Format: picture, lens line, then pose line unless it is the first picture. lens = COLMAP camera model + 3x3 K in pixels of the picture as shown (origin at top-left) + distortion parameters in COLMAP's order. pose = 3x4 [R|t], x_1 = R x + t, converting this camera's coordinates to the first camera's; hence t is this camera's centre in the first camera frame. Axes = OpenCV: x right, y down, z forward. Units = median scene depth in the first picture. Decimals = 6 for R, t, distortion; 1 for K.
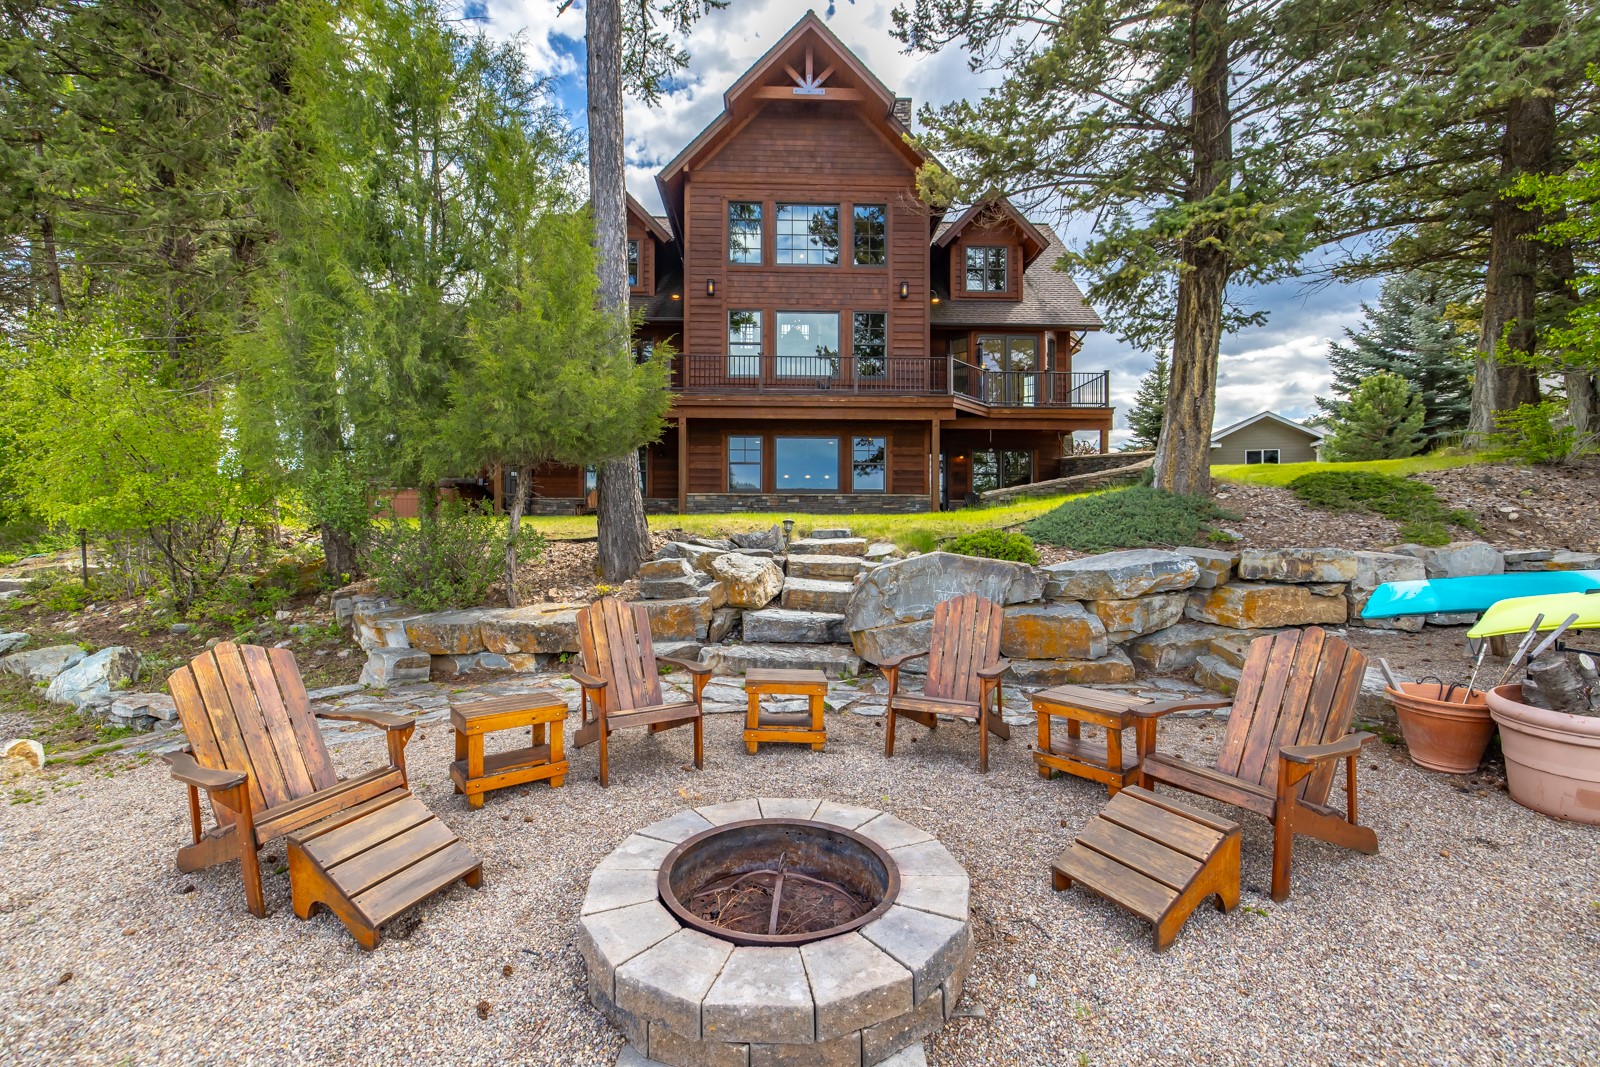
lens RADIAL K [[676.0, 0, 807.8], [0, 676.0, 534.1], [0, 0, 1]] dist [-0.002694, 0.000977]
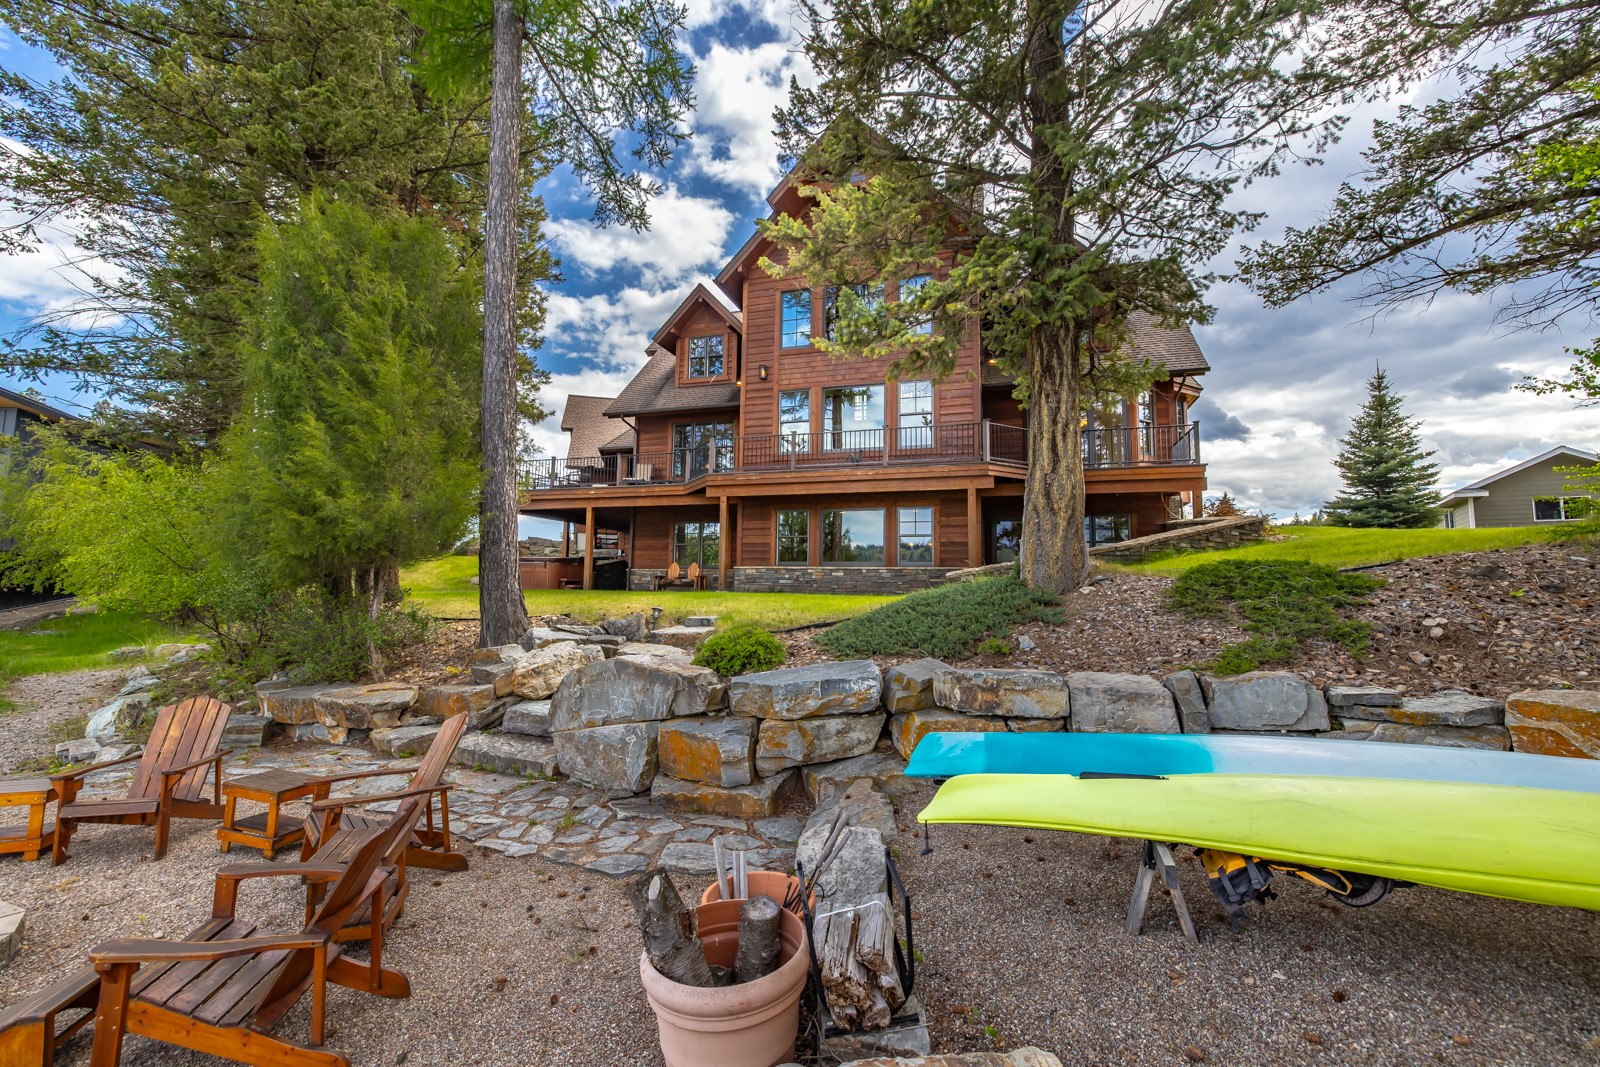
lens RADIAL K [[676.0, 0, 810.5], [0, 676.0, 526.4], [0, 0, 1]] dist [-0.002694, 0.000977]
pose [[0.942605, -0.020902, -0.333256, 0.682948], [-0.011405, 0.995441, -0.094692, -0.062305], [0.333716, 0.093058, 0.938069, 0.132355]]
